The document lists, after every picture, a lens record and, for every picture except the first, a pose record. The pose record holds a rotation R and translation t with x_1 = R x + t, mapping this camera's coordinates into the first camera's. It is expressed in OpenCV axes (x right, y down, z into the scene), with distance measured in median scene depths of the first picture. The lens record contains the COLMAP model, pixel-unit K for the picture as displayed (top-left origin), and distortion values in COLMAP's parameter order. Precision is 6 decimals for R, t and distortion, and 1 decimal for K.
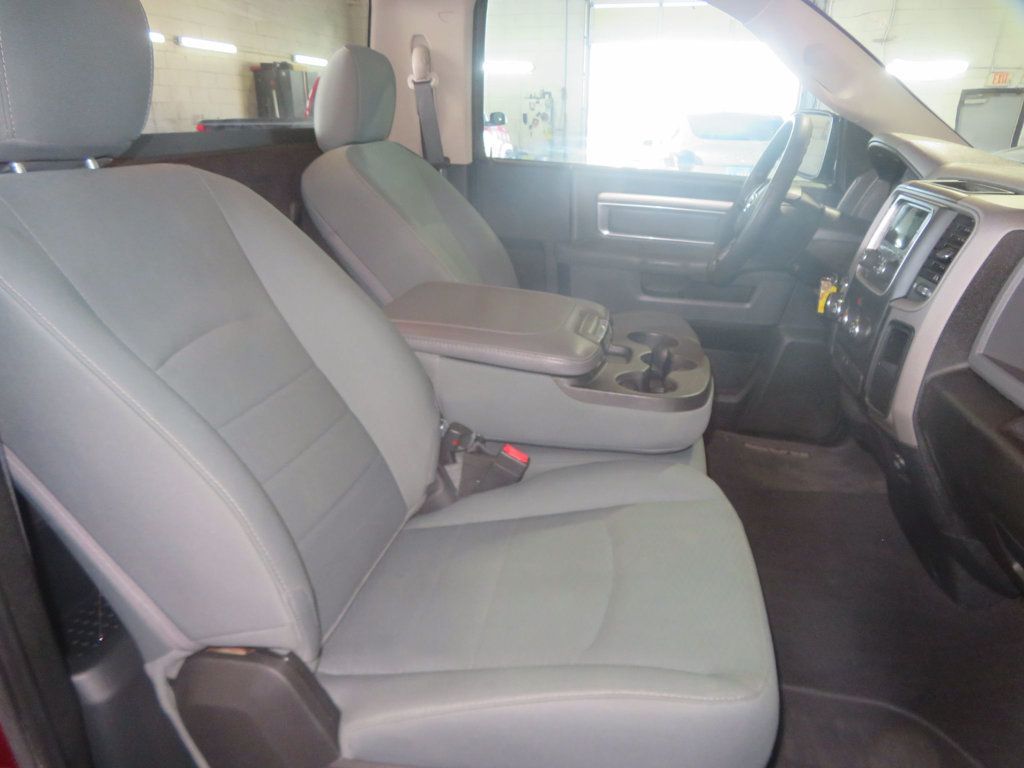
lens RADIAL K [[745.4, 0, 513.3], [0, 745.4, 388.0], [0, 0, 1]] dist [0.008146, 0.003494]
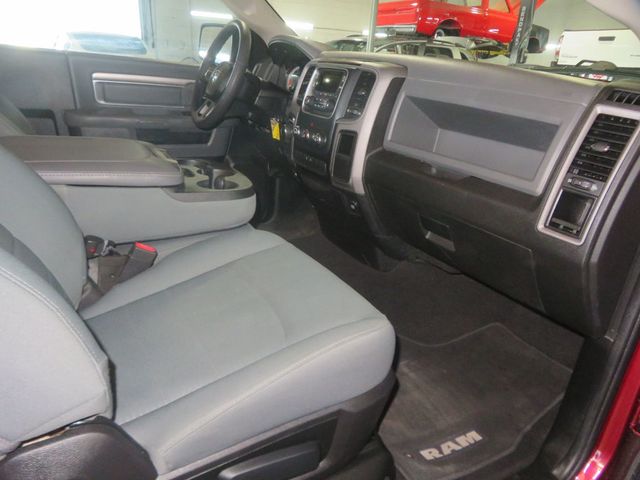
lens RADIAL K [[465.9, 0, 323.5], [0, 465.9, 236.4], [0, 0, 1]] dist [0.008146, 0.003494]
pose [[0.756912, -0.201918, 0.621542, -0.279928], [0.176208, 0.978904, 0.103428, 0.037169], [-0.629314, 0.031235, 0.776524, 0.119009]]
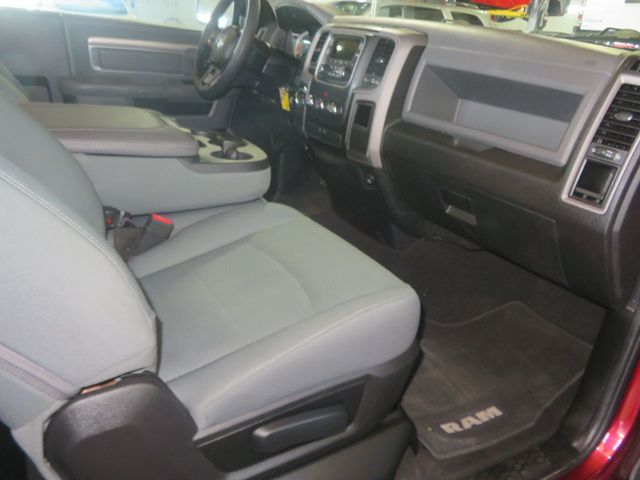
lens RADIAL K [[520.0, 0, 324.5], [0, 520.0, 229.5], [0, 0, 1]] dist [0.000408, -0.002891]
pose [[0.751281, -0.210478, 0.625521, -0.368926], [0.172011, 0.977472, 0.122310, 0.042045], [-0.637173, 0.015707, 0.770561, 0.084165]]
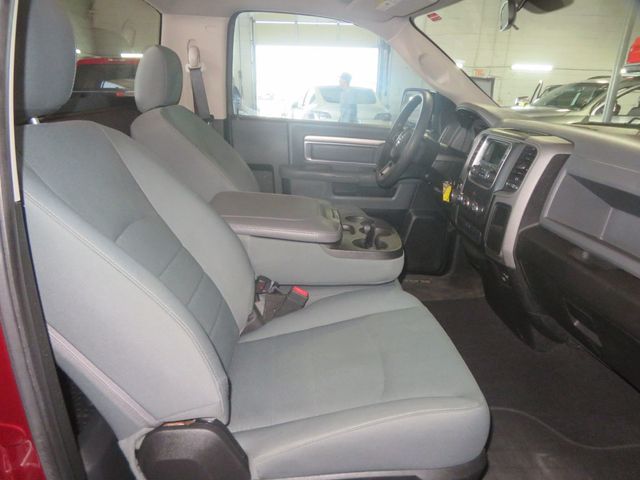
lens RADIAL K [[465.9, 0, 323.3], [0, 465.9, 238.4], [0, 0, 1]] dist [0.008146, 0.003494]
pose [[0.970030, -0.059469, 0.235595, -0.185706], [0.068280, 0.997232, -0.029415, 0.004101], [-0.233194, 0.044620, 0.971406, -0.035268]]
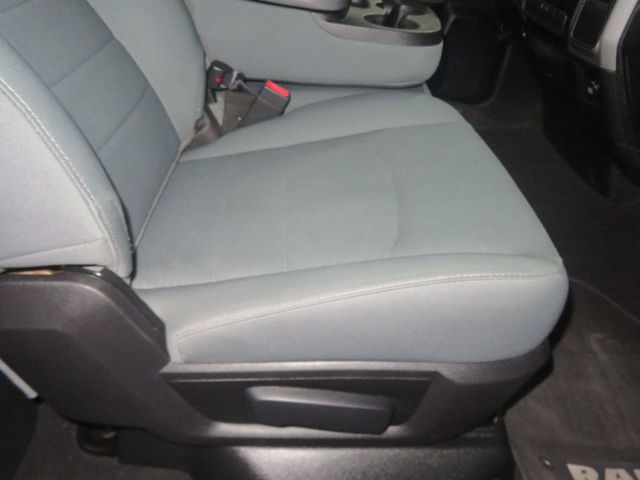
lens RADIAL K [[520.0, 0, 323.5], [0, 520.0, 237.4], [0, 0, 1]] dist [0.000408, -0.002891]
pose [[0.974366, -0.072511, 0.212961, -0.107887], [0.012446, 0.962556, 0.270797, 0.092236], [-0.224623, -0.261205, 0.938785, 0.218619]]
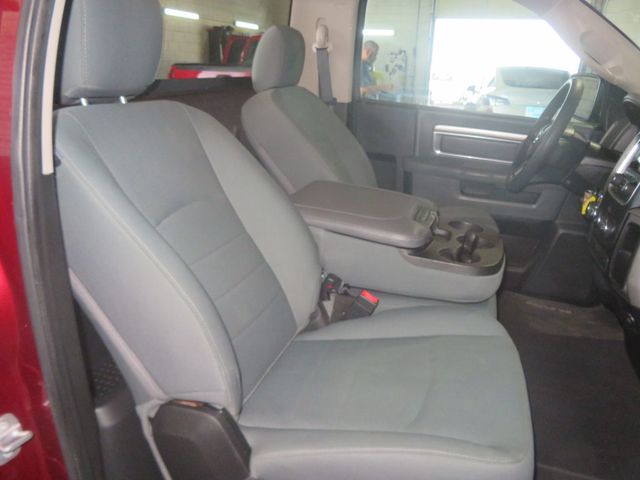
lens RADIAL K [[520.0, 0, 324.8], [0, 520.0, 241.1], [0, 0, 1]] dist [0.000408, -0.002891]
pose [[0.994791, 0.058937, -0.083170, -0.006154], [-0.060752, 0.997963, -0.019467, 0.001676], [0.081853, 0.024418, 0.996345, -0.068694]]
